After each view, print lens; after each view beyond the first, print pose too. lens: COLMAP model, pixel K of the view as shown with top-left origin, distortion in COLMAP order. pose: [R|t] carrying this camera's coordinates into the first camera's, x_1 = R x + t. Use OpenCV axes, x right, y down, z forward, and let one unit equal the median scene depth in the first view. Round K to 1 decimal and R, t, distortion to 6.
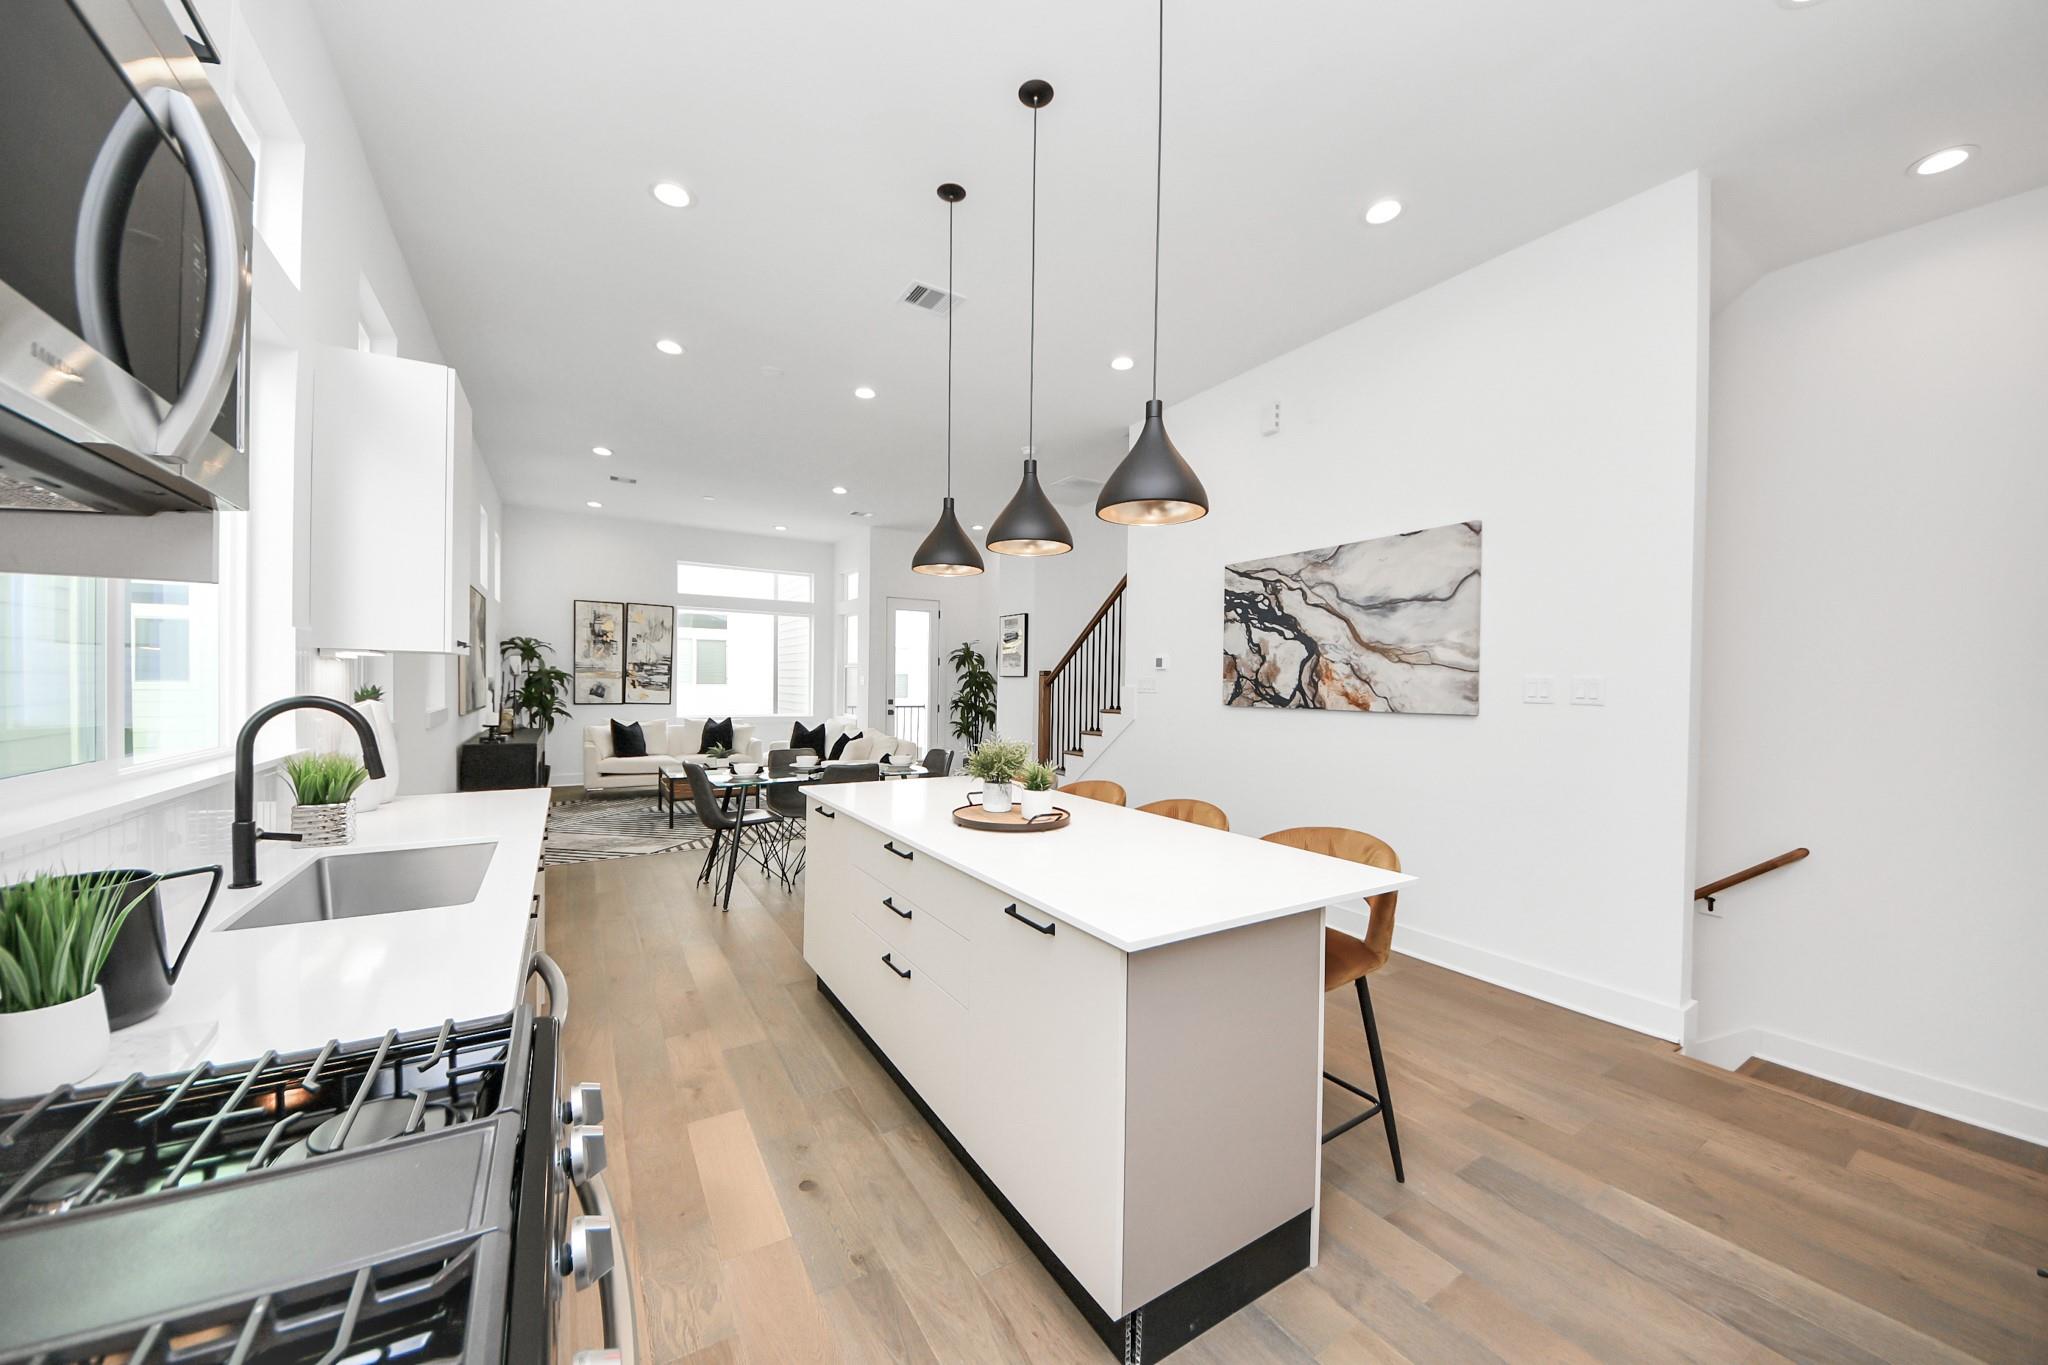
lens RADIAL K [[718.4, 0, 1021.0], [0, 718.4, 689.0], [0, 0, 1]] dist [0.030918, -0.020038]
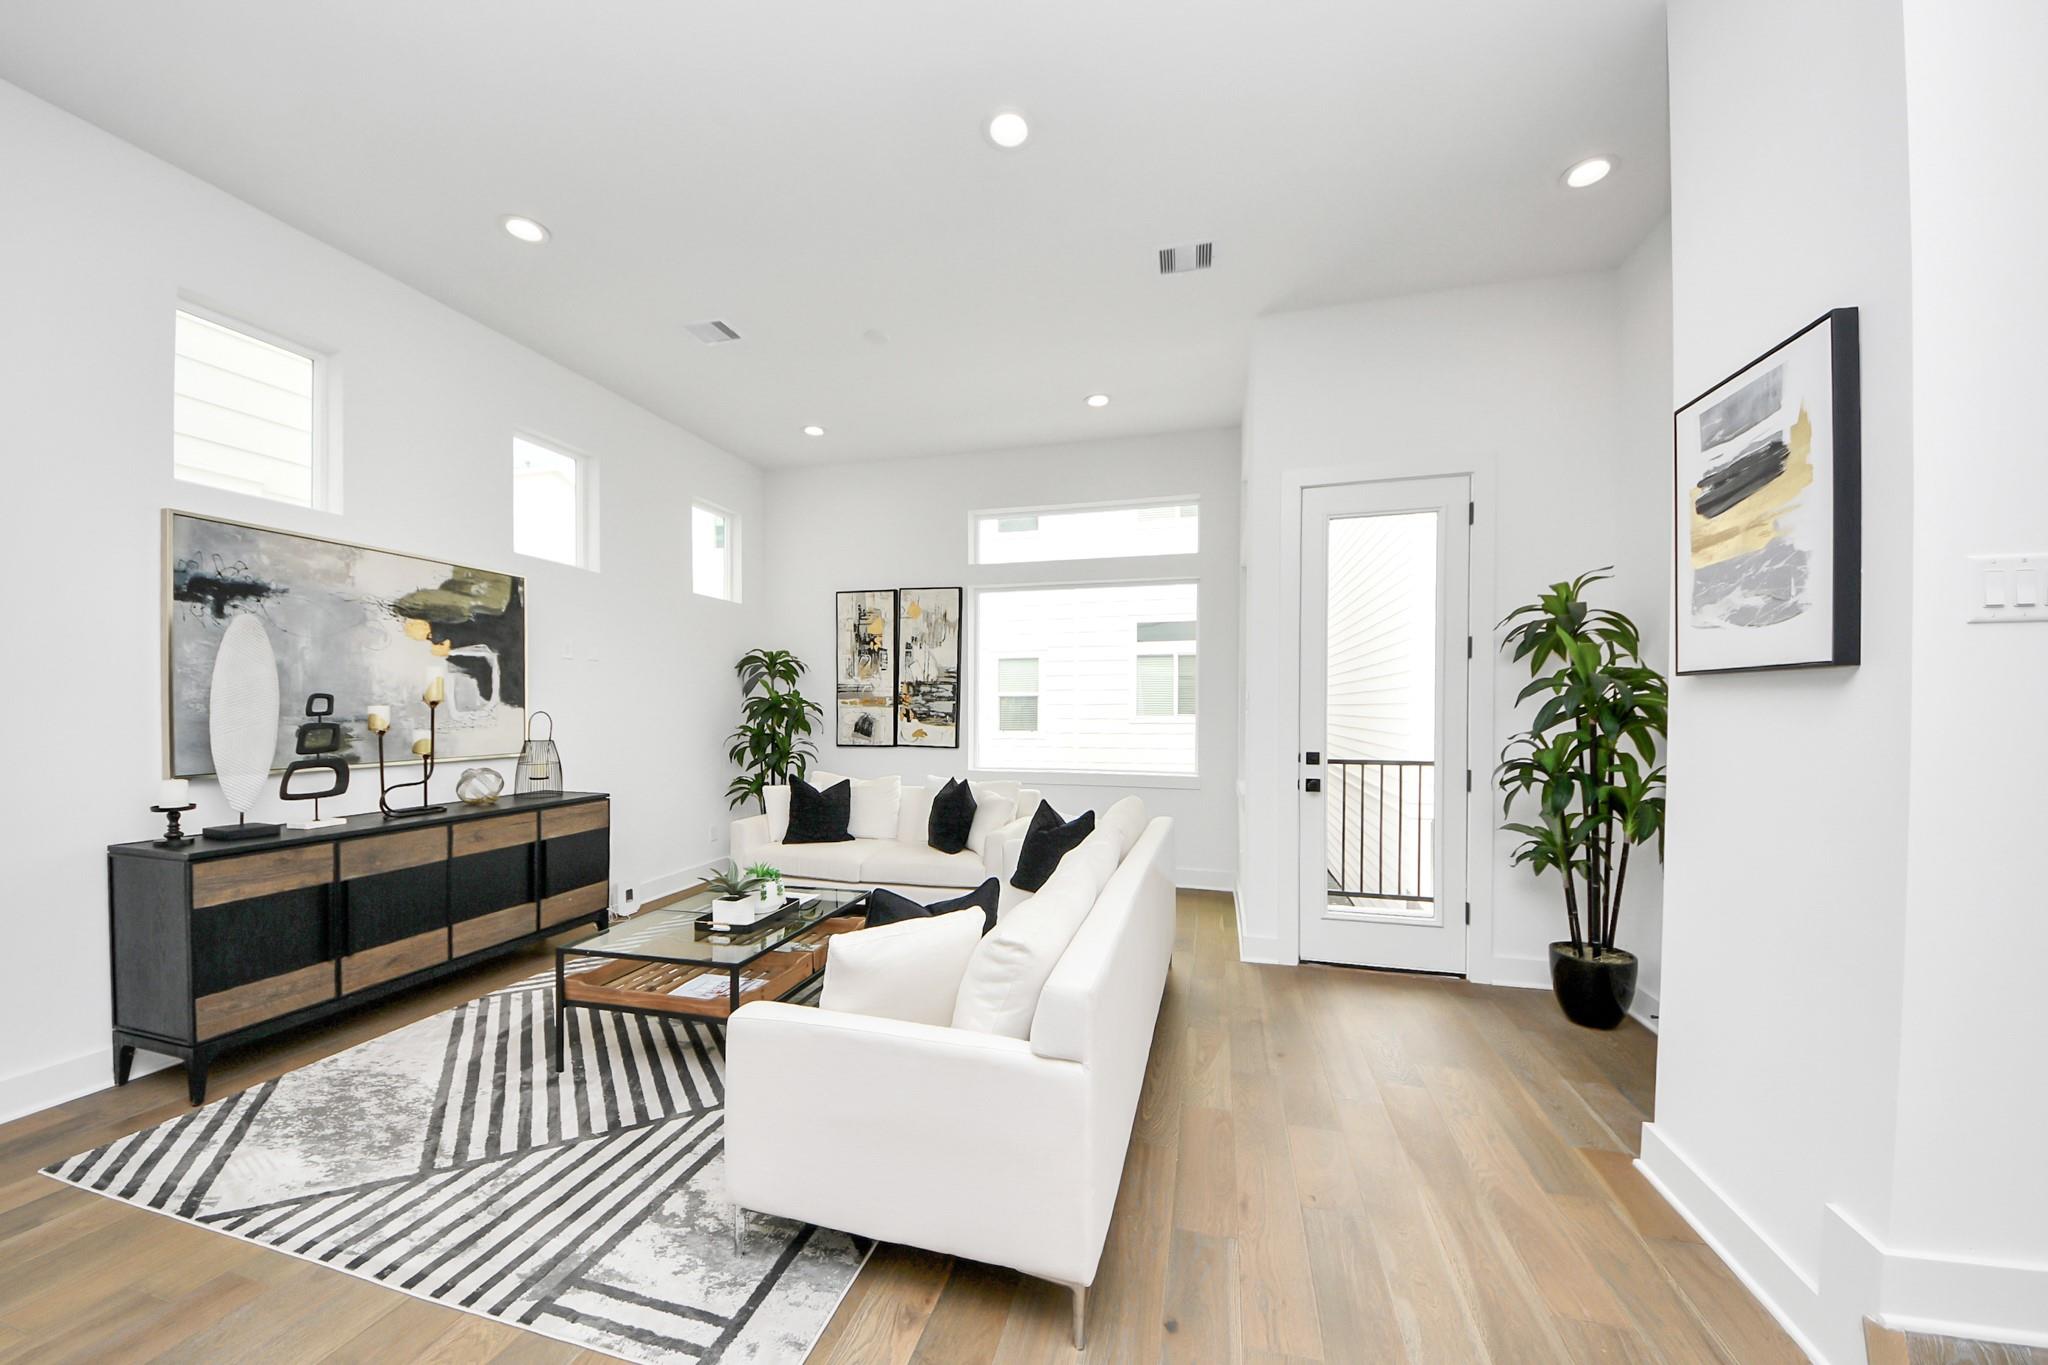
lens RADIAL K [[736.6, 0, 1015.7], [0, 736.6, 710.4], [0, 0, 1]] dist [0.028097, -0.027306]
pose [[0.689897, -0.009185, -0.723849, -0.007347], [0.000998, 0.999931, -0.011737, -0.007487], [0.723907, 0.007375, 0.689859, 1.275799]]
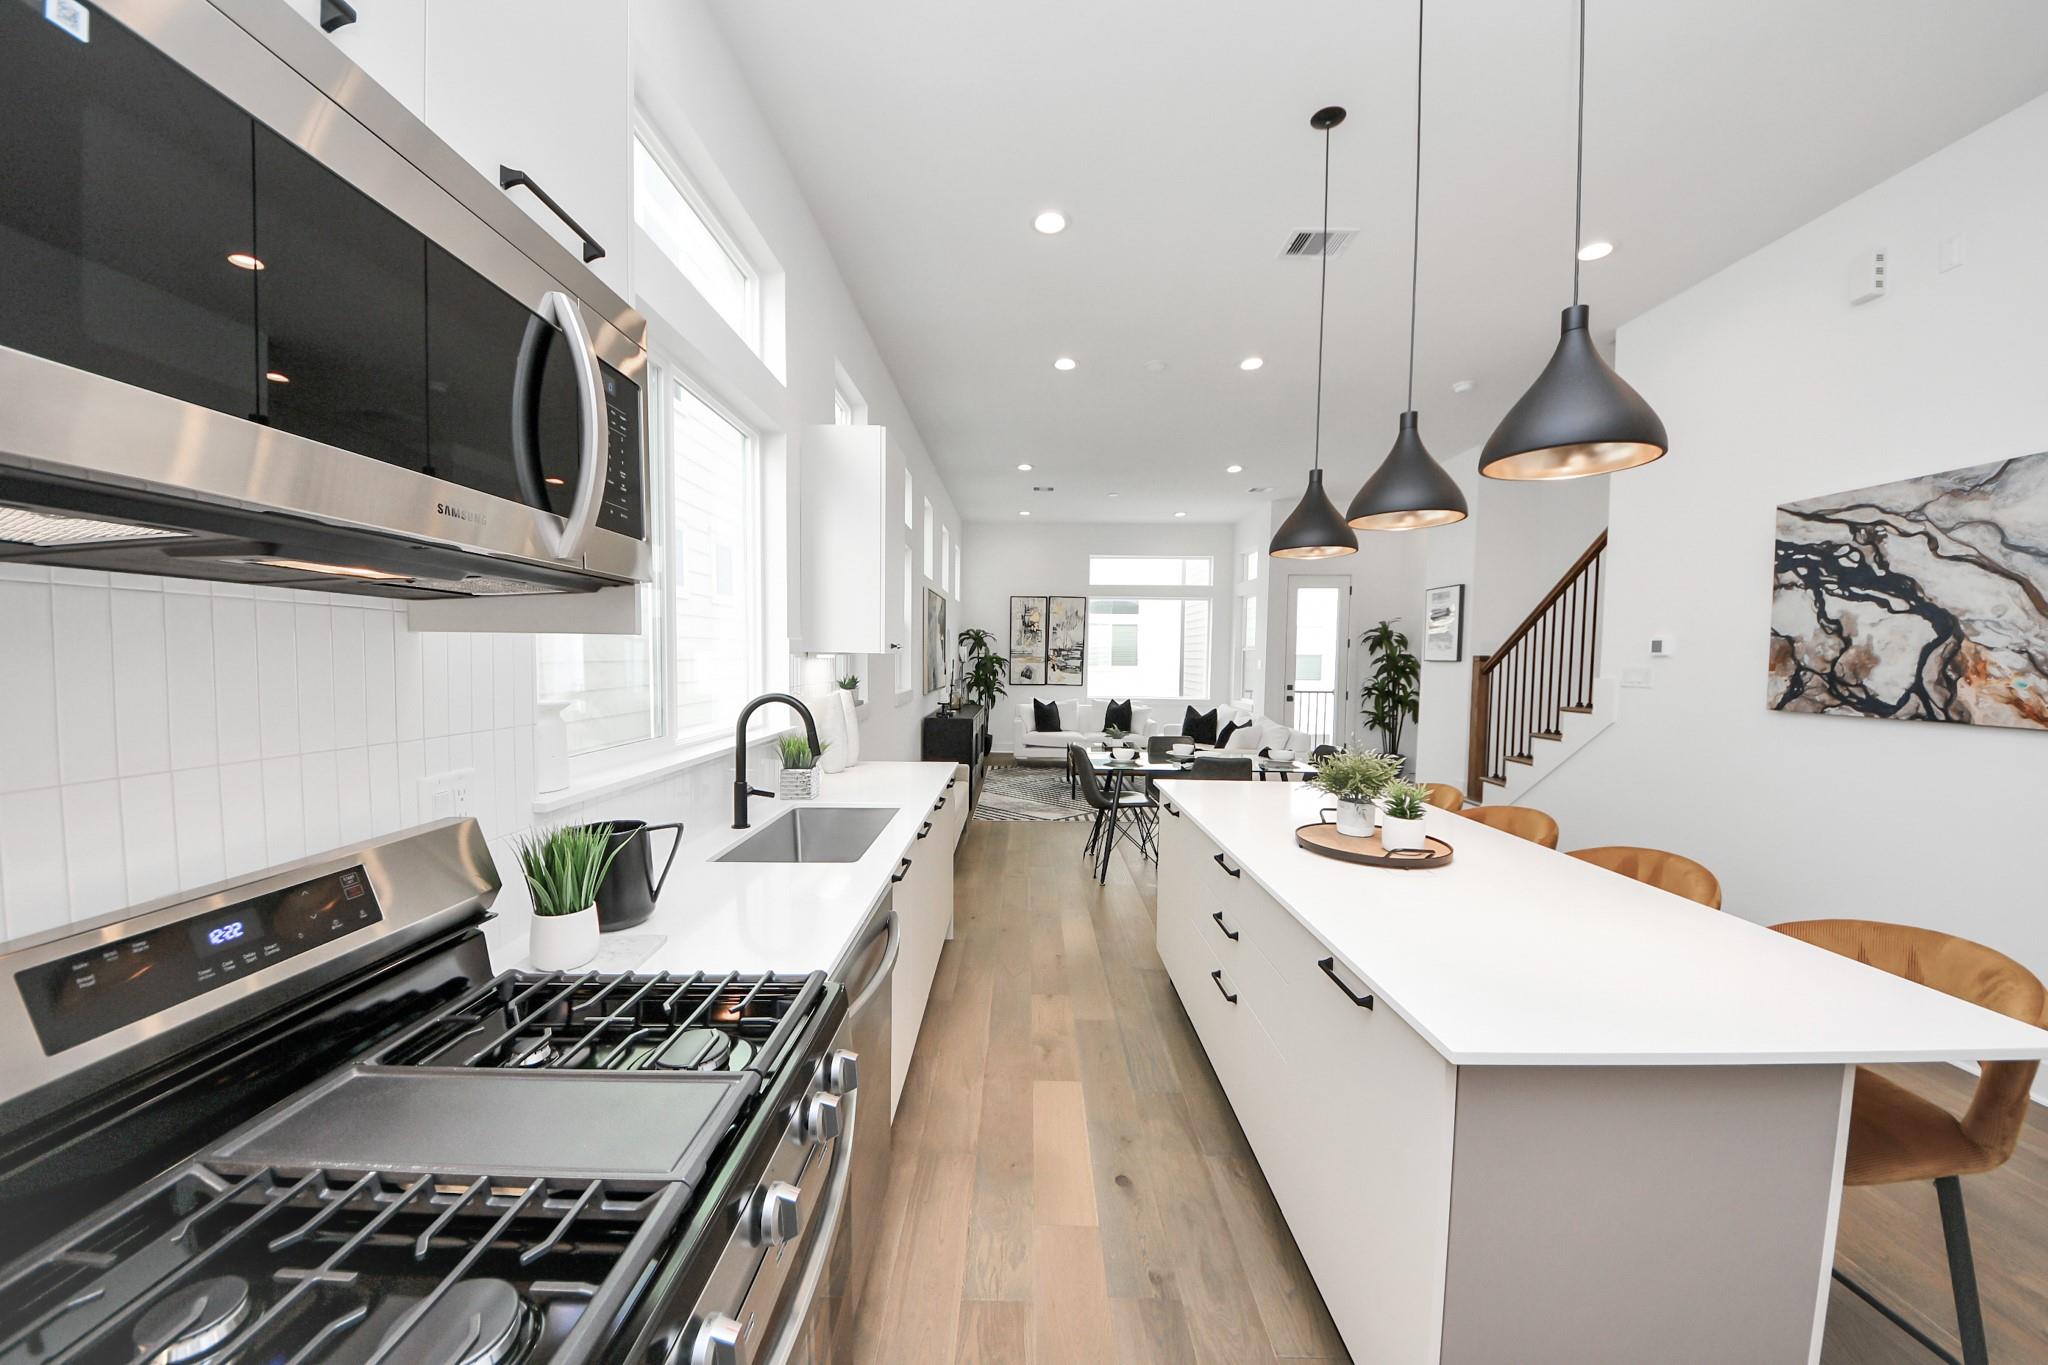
lens RADIAL K [[718.4, 0, 1021.0], [0, 718.4, 689.0], [0, 0, 1]] dist [0.030918, -0.020038]
pose [[0.845786, 0.020825, -0.533115, 0.048856], [-0.005173, 0.999511, 0.030835, -0.015517], [0.533497, -0.023322, 0.845481, 0.034396]]
